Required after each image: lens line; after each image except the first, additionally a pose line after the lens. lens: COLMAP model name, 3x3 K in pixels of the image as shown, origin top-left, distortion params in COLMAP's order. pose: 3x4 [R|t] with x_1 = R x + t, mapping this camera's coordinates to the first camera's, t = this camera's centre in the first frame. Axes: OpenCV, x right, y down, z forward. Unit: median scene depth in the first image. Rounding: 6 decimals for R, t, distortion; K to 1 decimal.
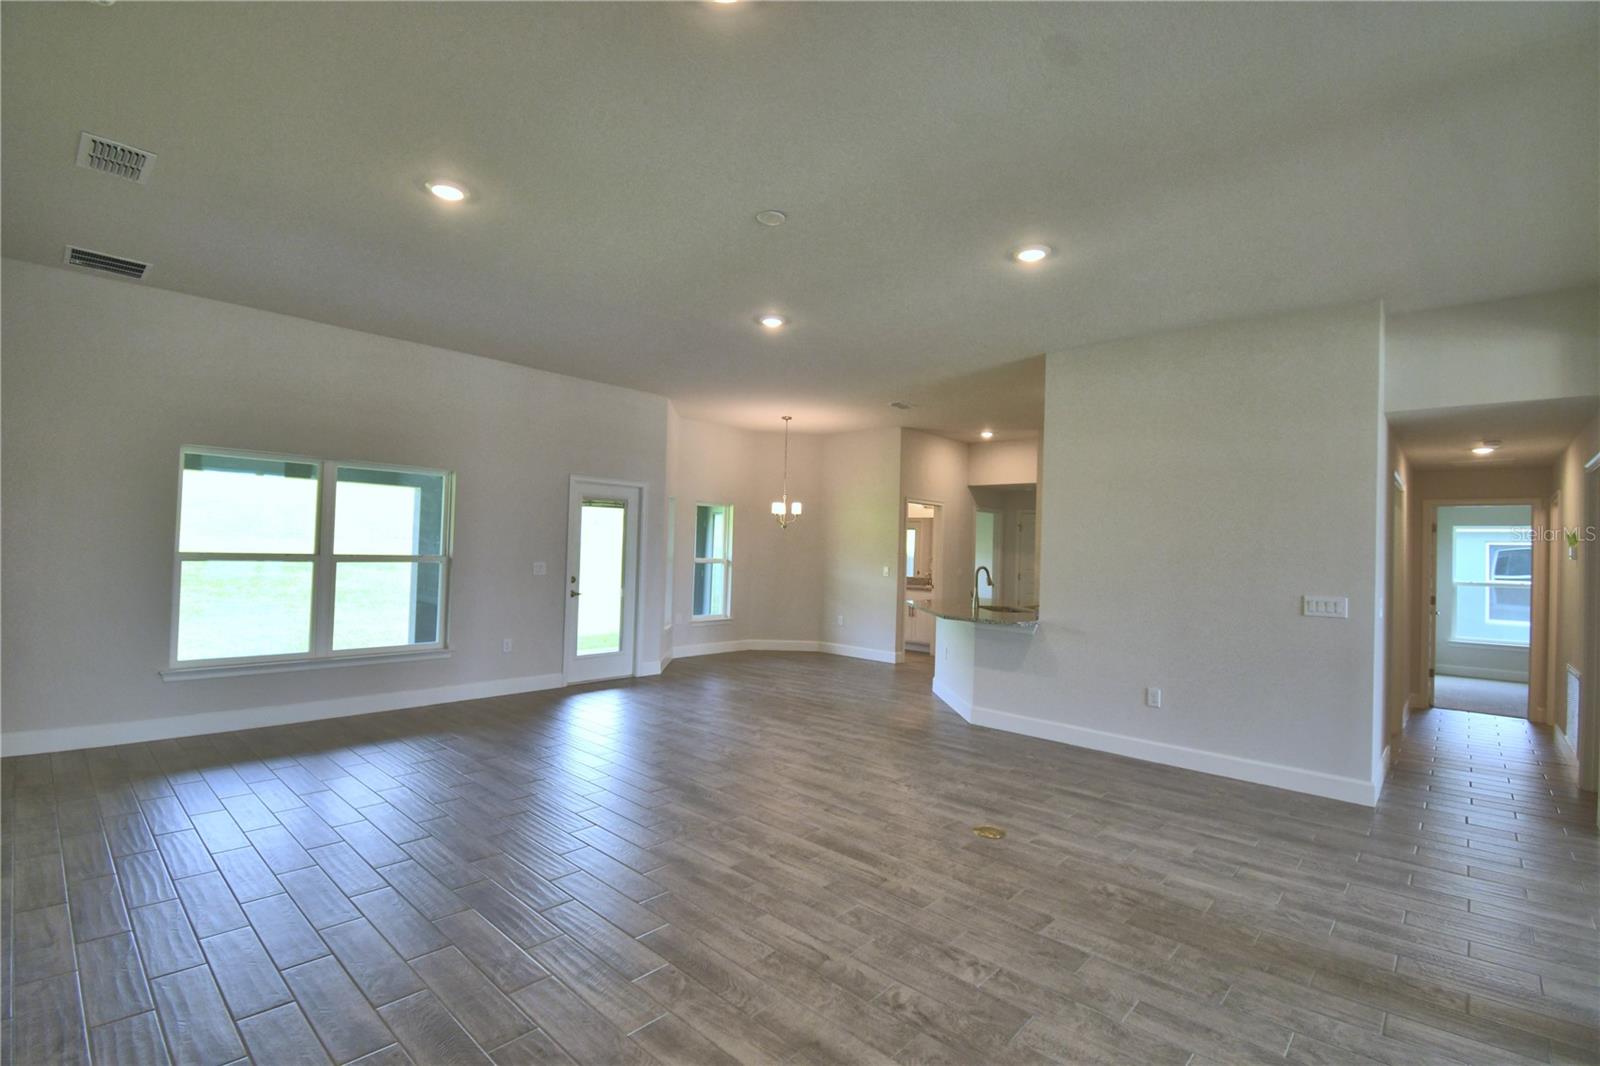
lens RADIAL K [[717.0, 0, 802.0], [0, 717.0, 543.7], [0, 0, 1]] dist [0.011853, -0.021771]
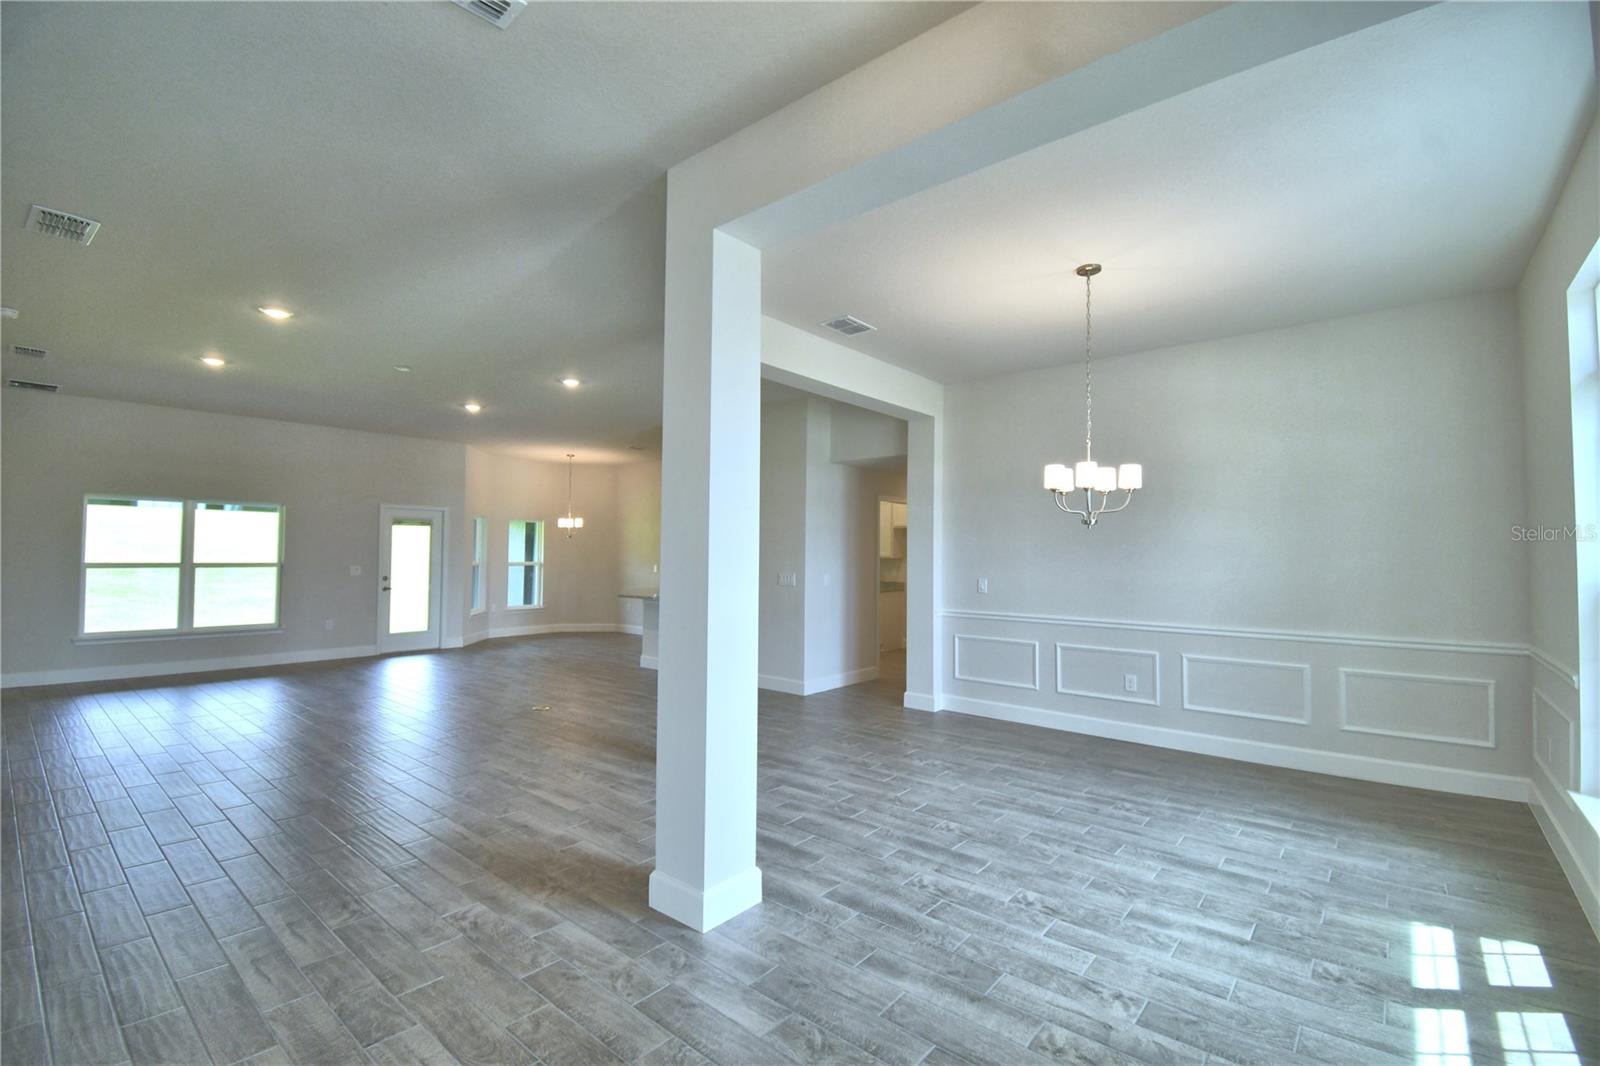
lens RADIAL K [[707.3, 0, 795.4], [0, 707.3, 532.8], [0, 0, 1]] dist [0.014167, -0.020187]
pose [[0.999356, -0.021270, 0.028887, 0.422461], [0.021836, 0.999573, -0.019432, 0.005998], [-0.028461, 0.020050, 0.999394, -0.385239]]
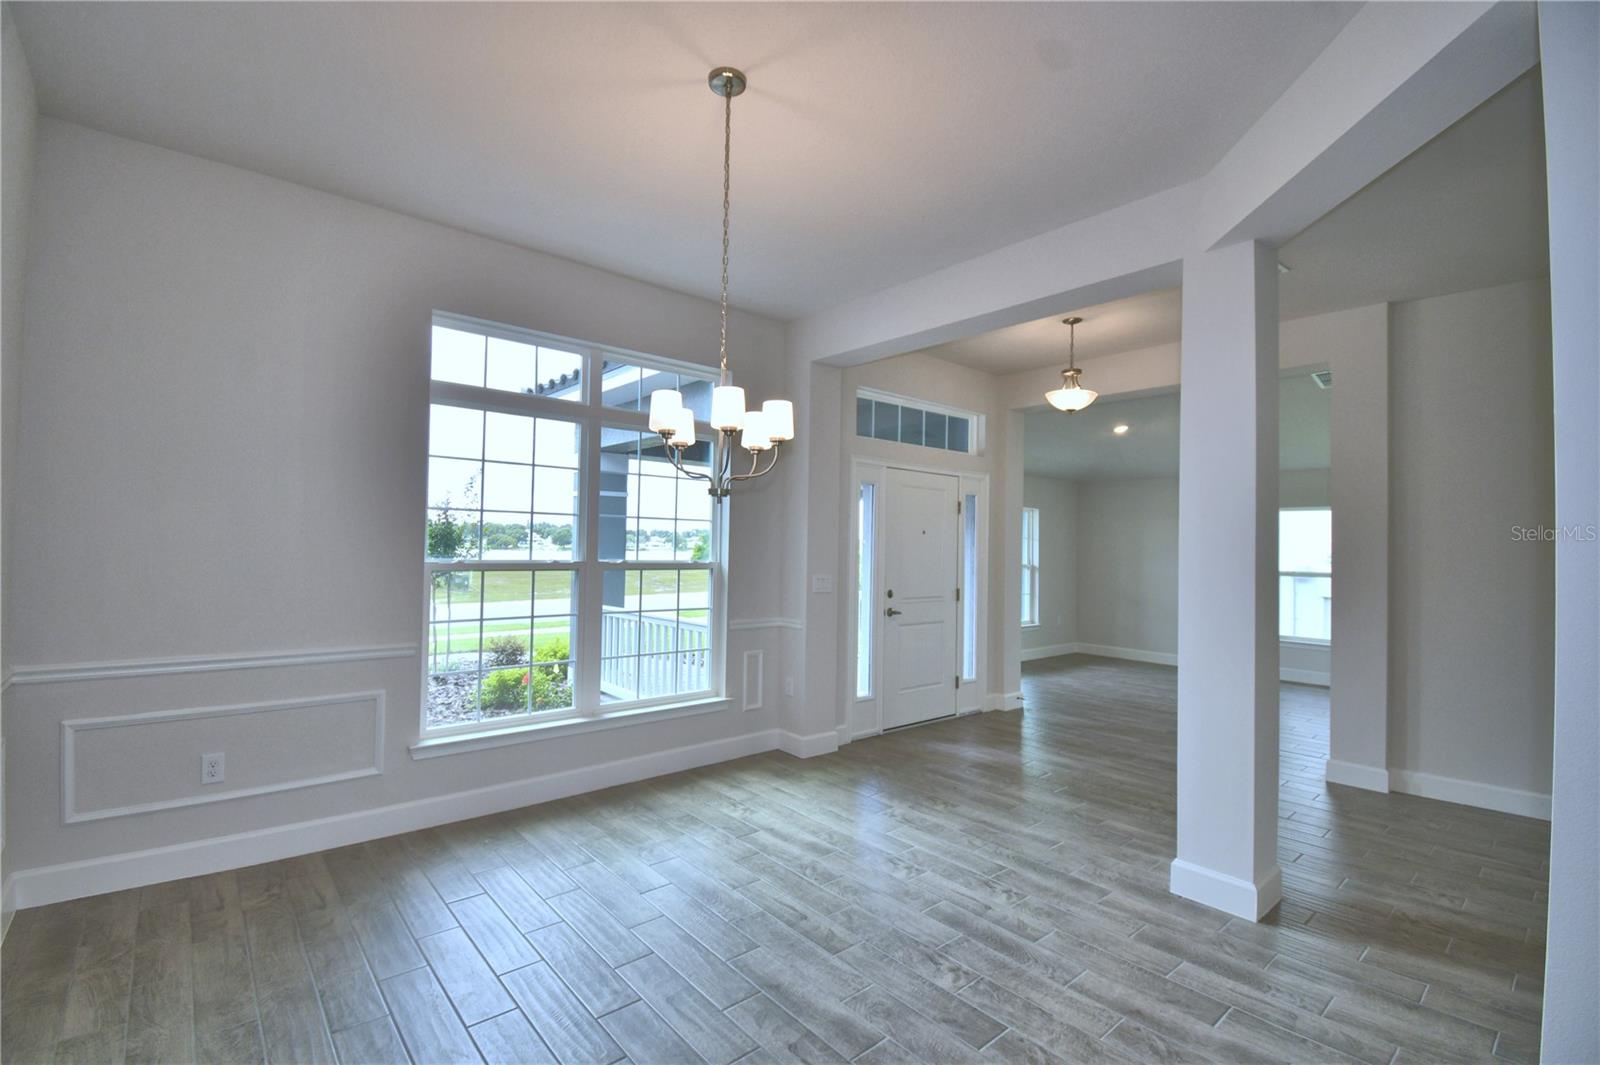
lens RADIAL K [[707.3, 0, 795.4], [0, 707.3, 532.3], [0, 0, 1]] dist [0.014167, -0.020187]
pose [[-0.989573, -0.047888, 0.135838, 0.586703], [-0.051337, 0.998439, -0.022001, 0.015915], [-0.134572, -0.028746, -0.990487, 0.494883]]
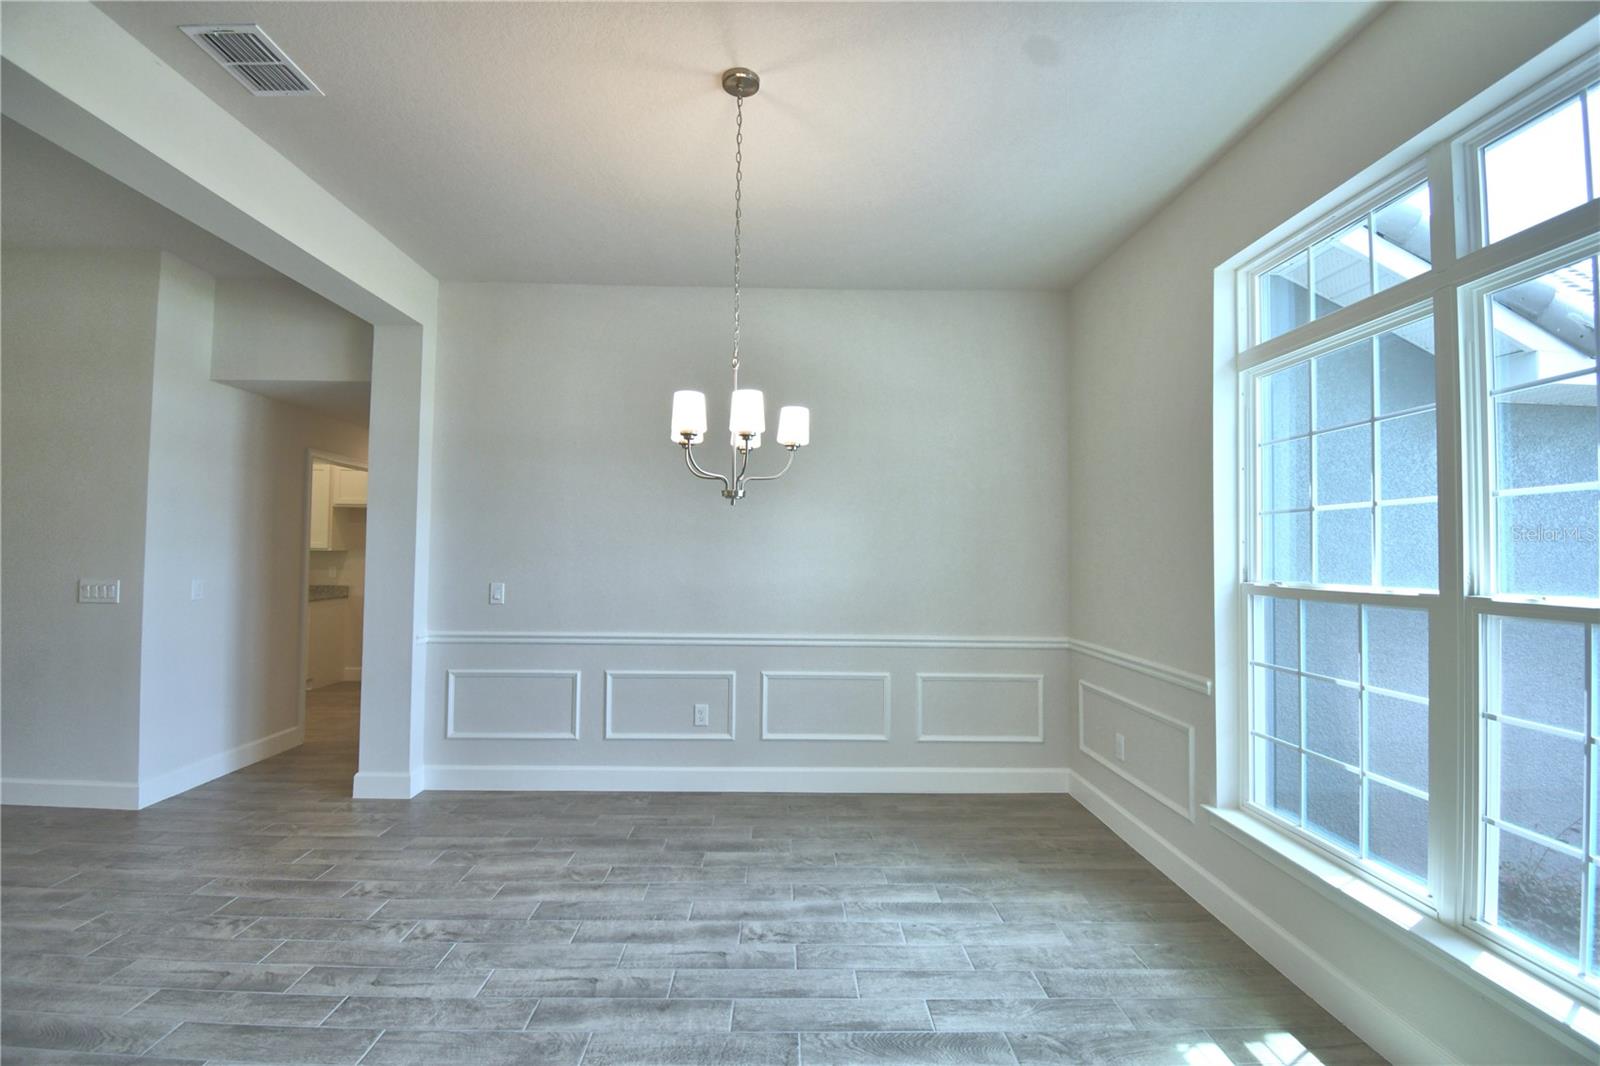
lens RADIAL K [[707.3, 0, 795.4], [0, 707.3, 532.8], [0, 0, 1]] dist [0.014167, -0.020187]
pose [[0.730391, -0.001507, 0.683028, 0.459765], [0.002065, 0.999998, -0.000001, 0.010449], [-0.683026, 0.001411, 0.730392, -0.104183]]
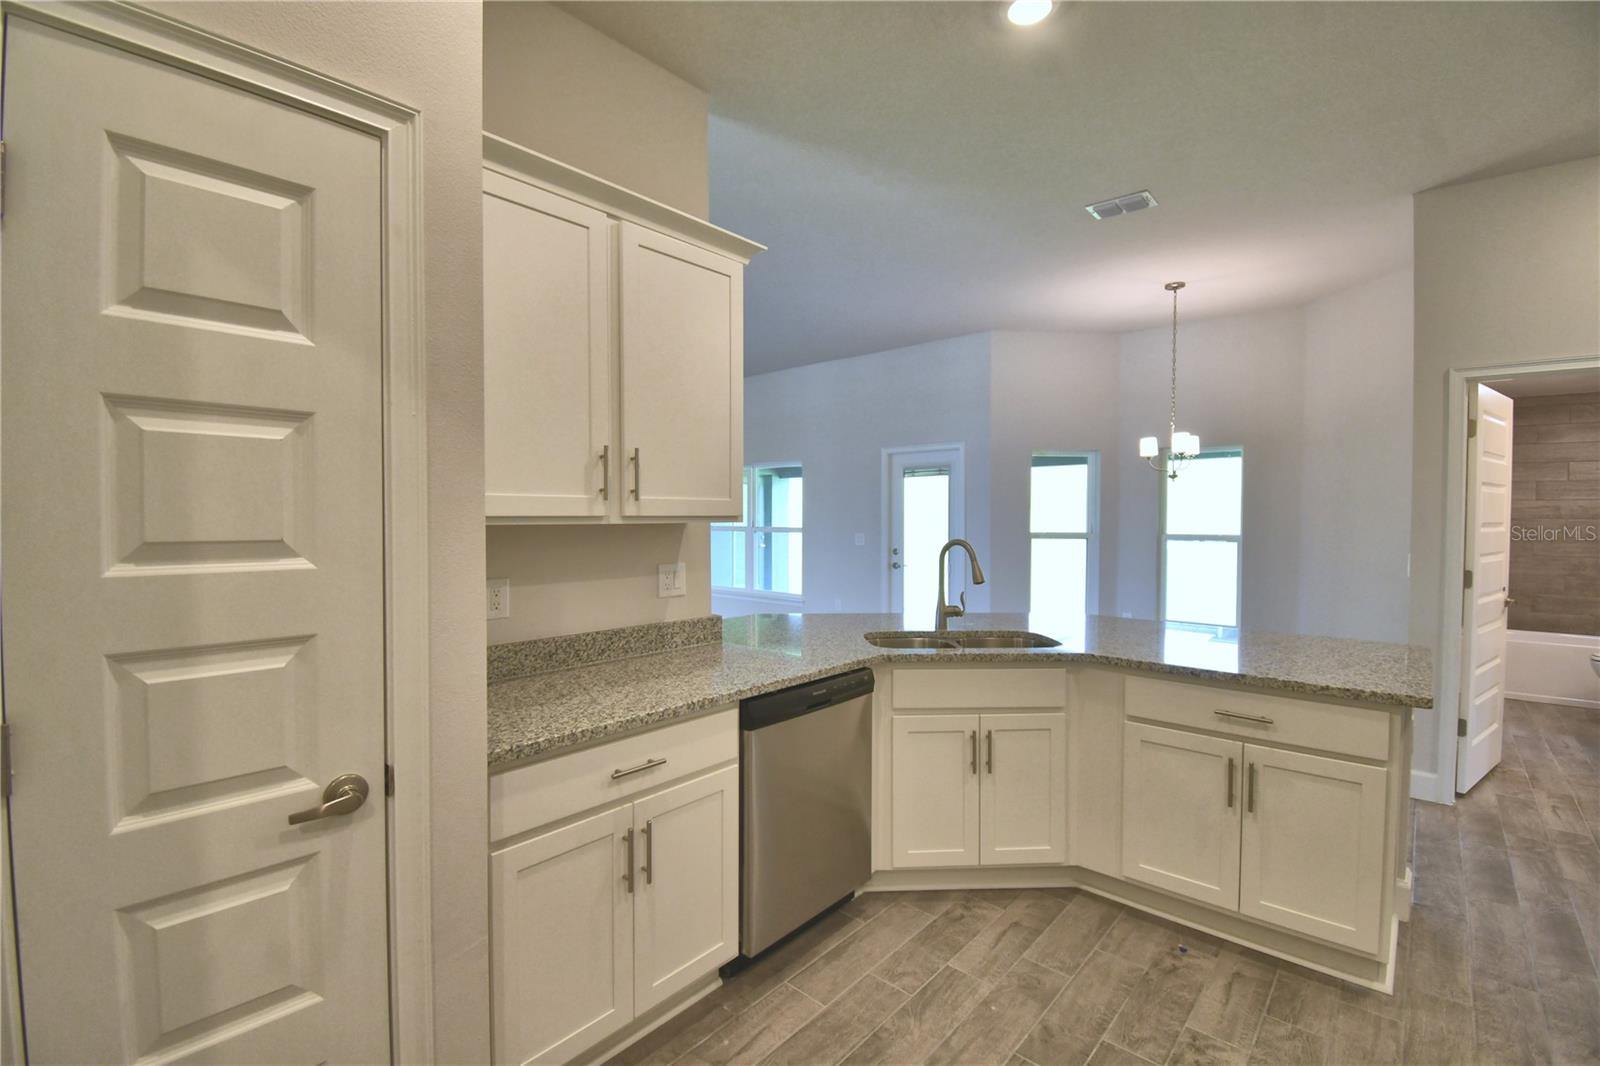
lens RADIAL K [[707.3, 0, 795.4], [0, 707.3, 532.8], [0, 0, 1]] dist [0.014167, -0.020187]
pose [[-0.005666, -0.004762, -0.999973, 0.644556], [0.007619, 0.999959, -0.004805, 0.026660], [0.999955, -0.007646, -0.005629, 0.833322]]
